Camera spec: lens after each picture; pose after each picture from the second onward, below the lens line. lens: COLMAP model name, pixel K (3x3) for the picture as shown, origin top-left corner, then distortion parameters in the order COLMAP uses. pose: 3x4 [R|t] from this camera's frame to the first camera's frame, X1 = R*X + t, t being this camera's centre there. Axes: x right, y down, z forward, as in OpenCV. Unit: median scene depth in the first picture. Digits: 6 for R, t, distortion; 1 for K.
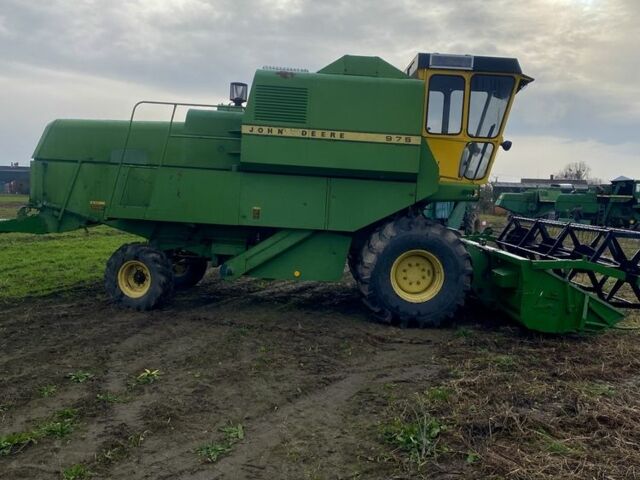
lens RADIAL K [[681.4, 0, 320.6], [0, 681.4, 245.0], [0, 0, 1]] dist [0.015611, 0.000000]
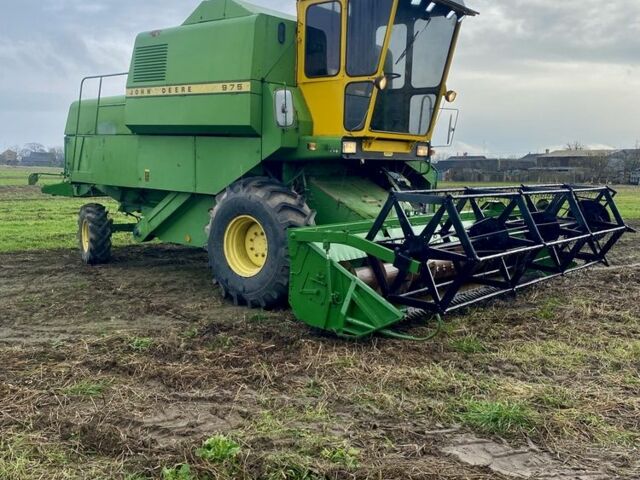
lens RADIAL K [[681.4, 0, 321.8], [0, 681.4, 240.1], [0, 0, 1]] dist [0.015611, 0.000000]
pose [[0.755001, 0.046378, -0.654082, 0.775743], [-0.040230, 0.998893, 0.024390, 0.013625], [0.654489, 0.007899, 0.756031, 0.417473]]
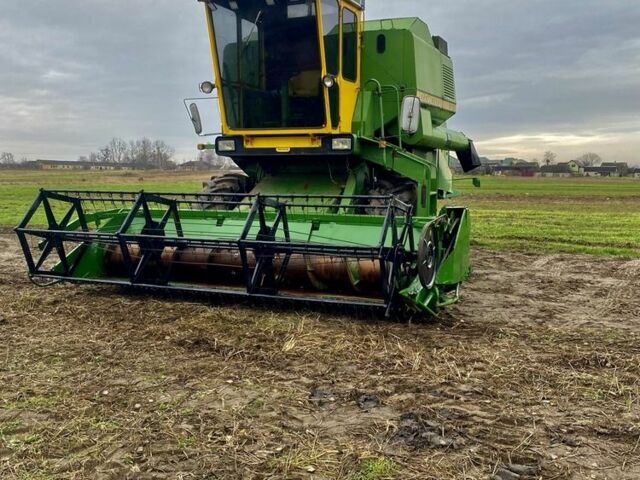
lens RADIAL K [[681.4, 0, 325.3], [0, 681.4, 235.7], [0, 0, 1]] dist [0.015611, 0.000000]
pose [[-0.471526, 0.038943, -0.880992, 1.020578], [-0.092674, 0.991304, 0.093420, -0.058342], [0.876969, 0.125695, -0.463816, 1.637735]]
